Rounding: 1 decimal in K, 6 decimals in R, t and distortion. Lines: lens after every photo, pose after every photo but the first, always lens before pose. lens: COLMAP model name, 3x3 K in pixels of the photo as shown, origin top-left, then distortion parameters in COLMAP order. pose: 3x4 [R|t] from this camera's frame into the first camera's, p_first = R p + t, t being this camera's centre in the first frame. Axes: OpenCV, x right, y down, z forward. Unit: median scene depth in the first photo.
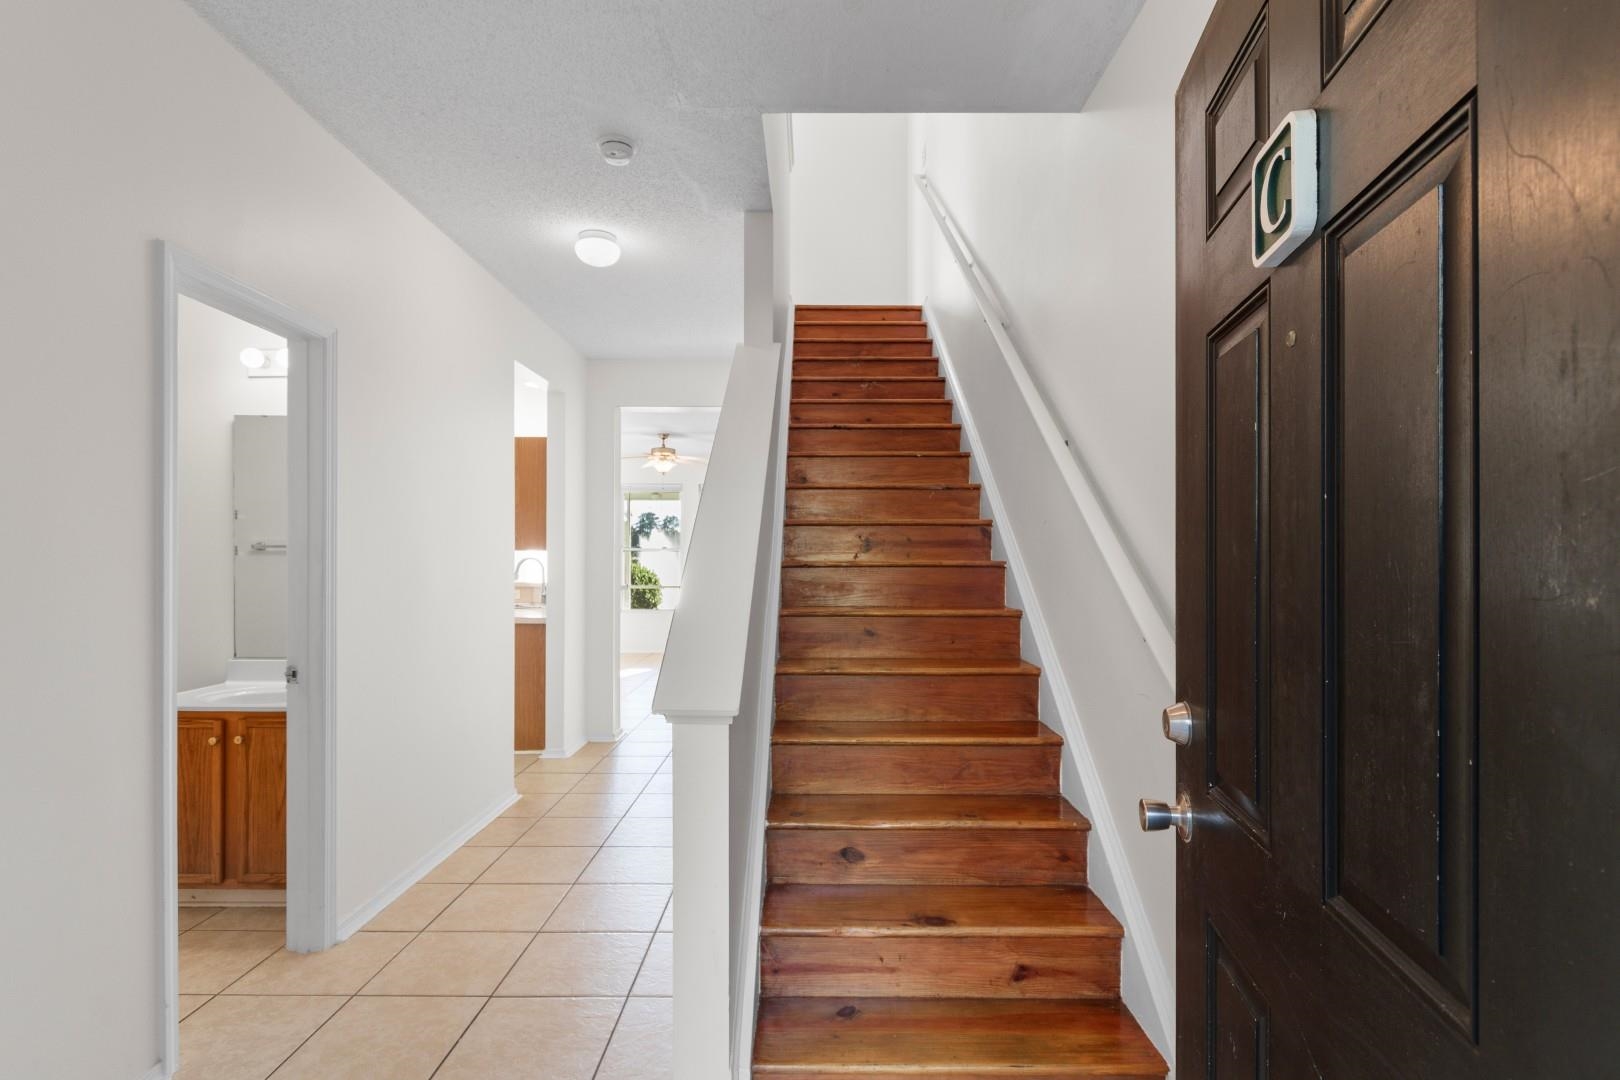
lens RADIAL K [[789.4, 0, 810.0], [0, 789.4, 540.0], [0, 0, 1]] dist [0.000824, 0.000143]
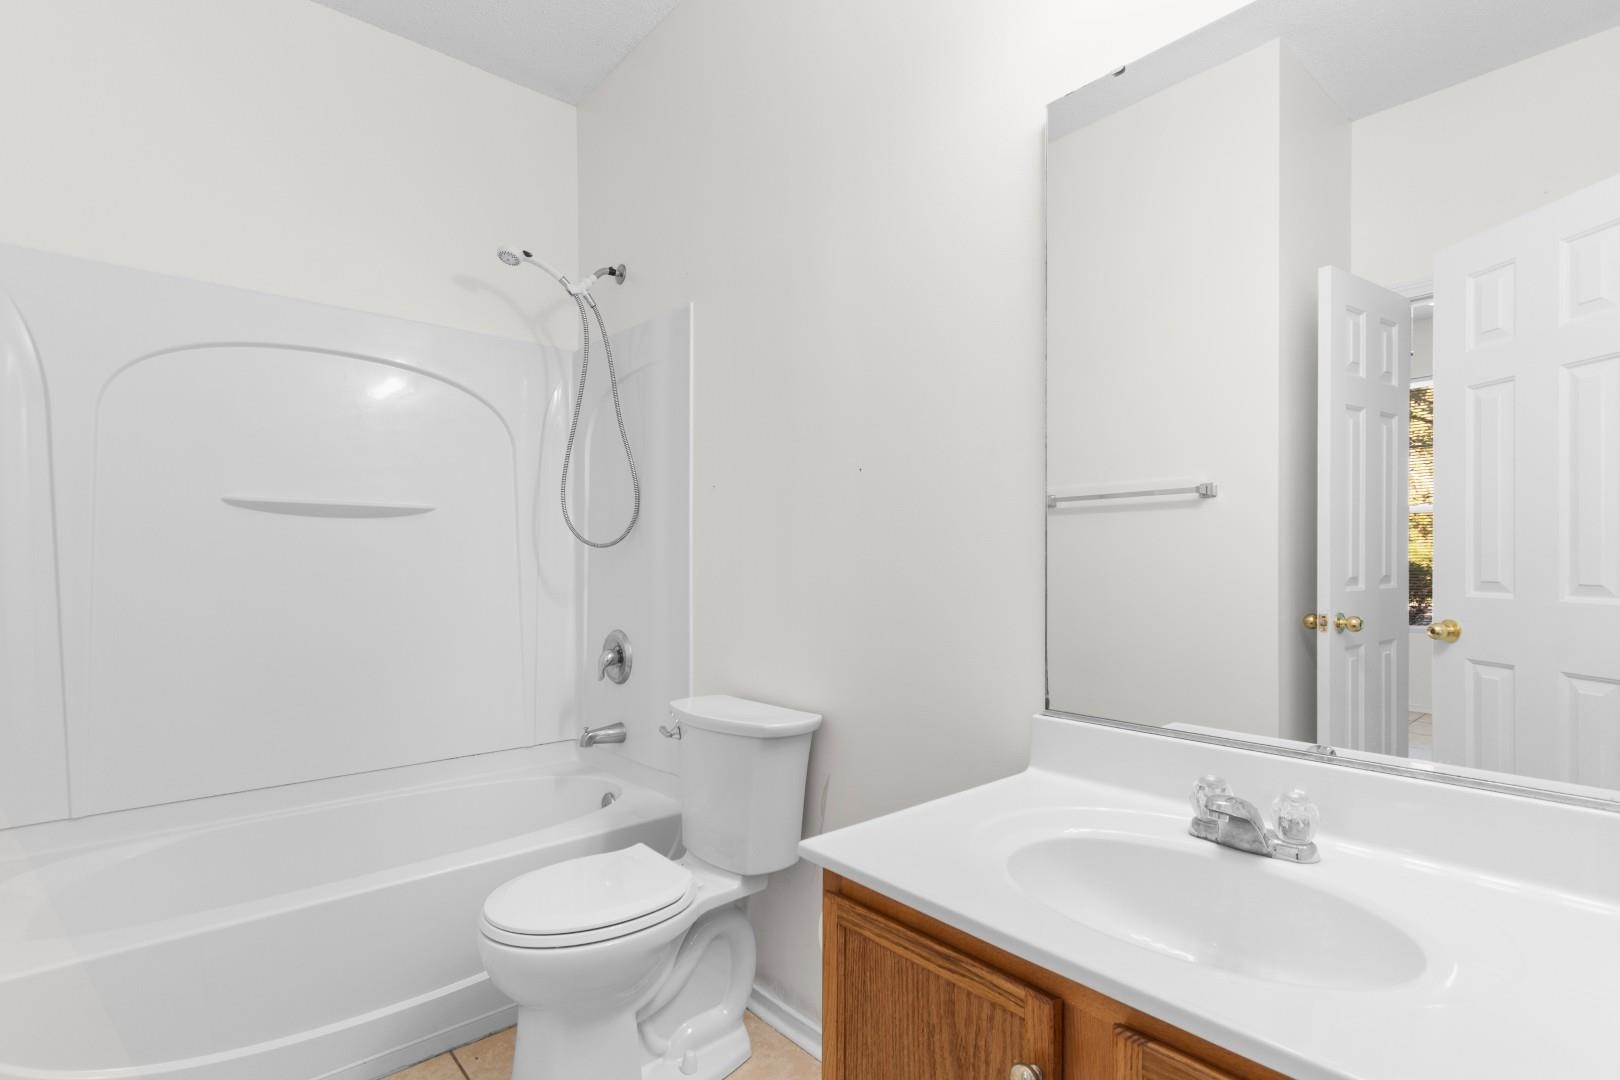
lens RADIAL K [[773.0, 0, 810.0], [0, 773.0, 540.0], [0, 0, 1]] dist [0.000008, -0.000018]
pose [[0.659743, 0.004312, -0.751479, -0.515820], [-0.005513, 0.999984, 0.000898, 0.063228], [0.751472, 0.003550, 0.659756, 0.655227]]
